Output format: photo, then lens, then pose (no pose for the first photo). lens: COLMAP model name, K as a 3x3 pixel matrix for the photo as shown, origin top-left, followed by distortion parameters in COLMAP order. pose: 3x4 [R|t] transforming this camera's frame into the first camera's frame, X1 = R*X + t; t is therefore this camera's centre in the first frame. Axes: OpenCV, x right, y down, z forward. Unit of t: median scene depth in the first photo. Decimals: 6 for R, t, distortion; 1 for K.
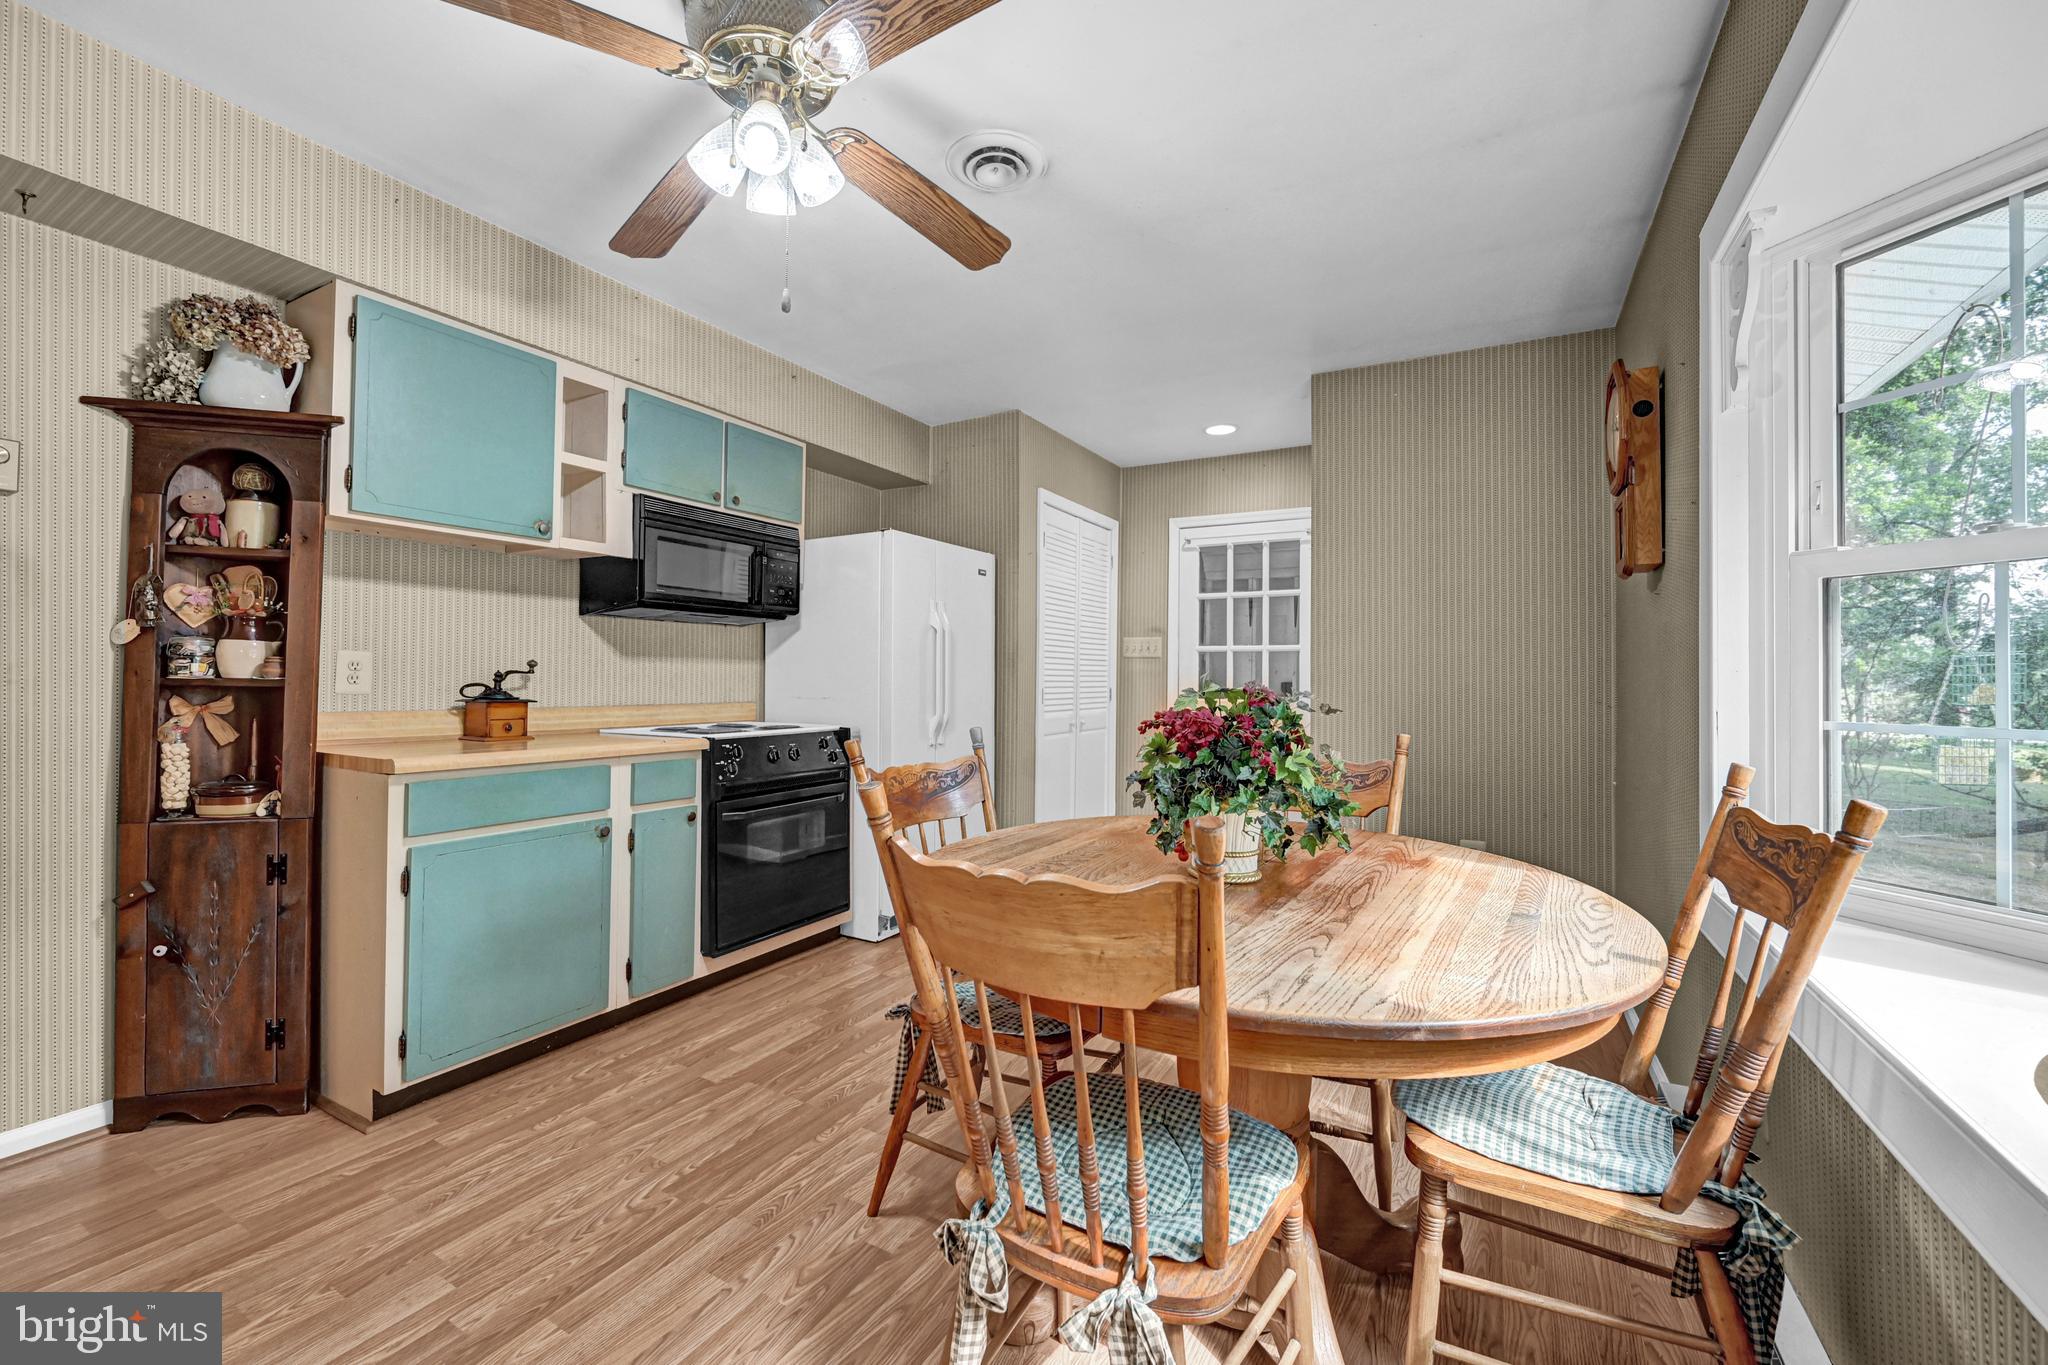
lens RADIAL K [[829.2, 0, 1020.2], [0, 829.2, 679.3], [0, 0, 1]] dist [-0.001912, 0.000012]
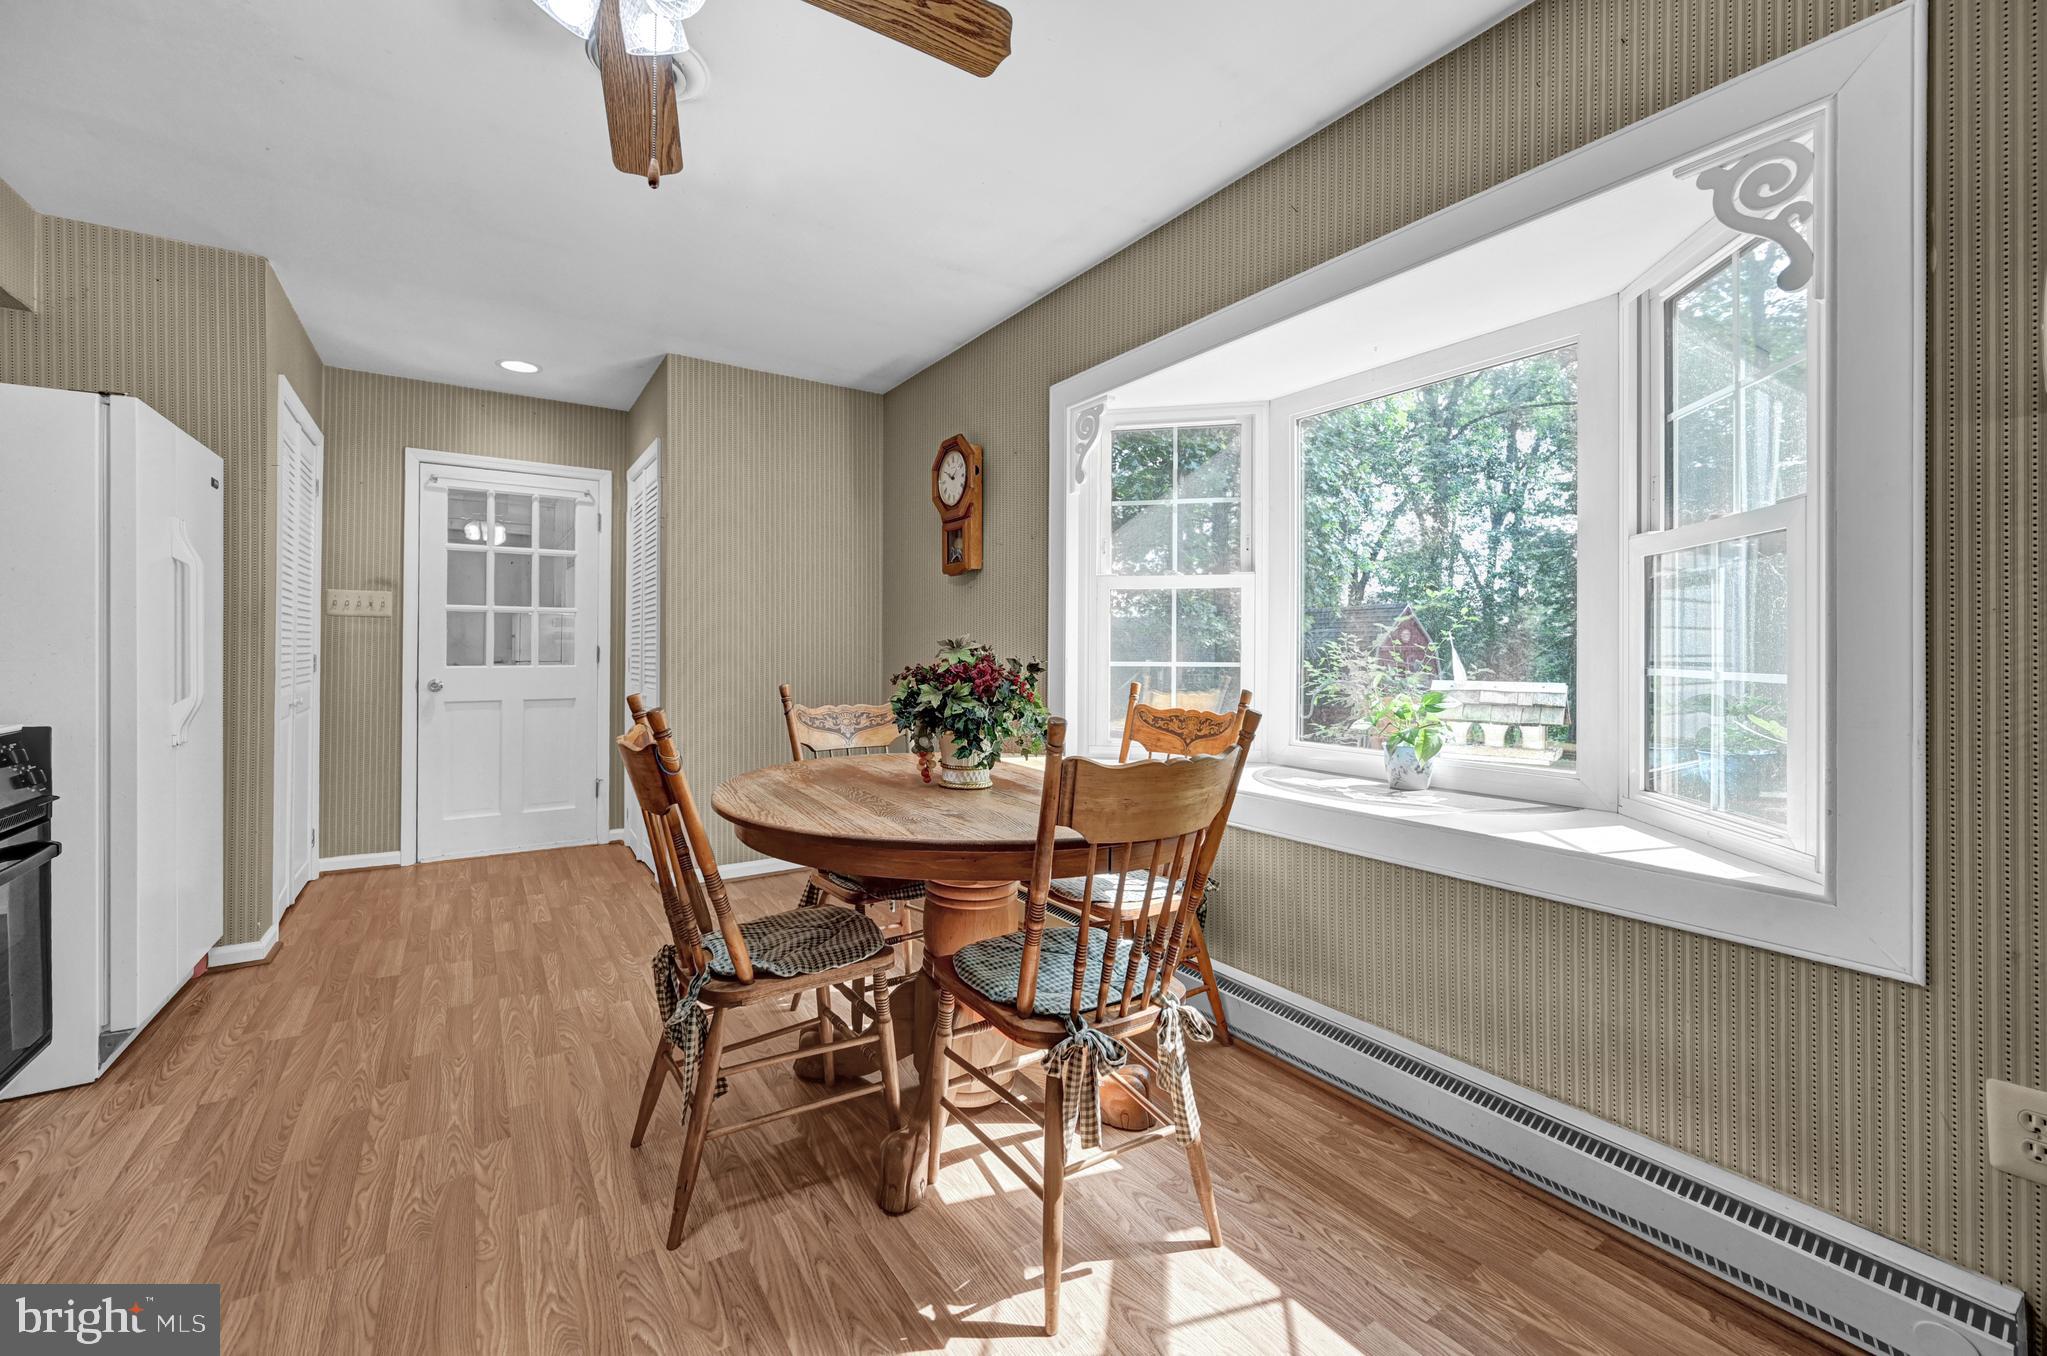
lens RADIAL K [[820.1, 0, 1020.2], [0, 820.1, 655.6], [0, 0, 1]] dist [0.000051, -0.000074]
pose [[0.447732, -0.012907, 0.894075, -0.332872], [0.002826, 0.999911, 0.013020, 0.003251], [-0.894163, -0.003302, 0.447729, 0.119919]]
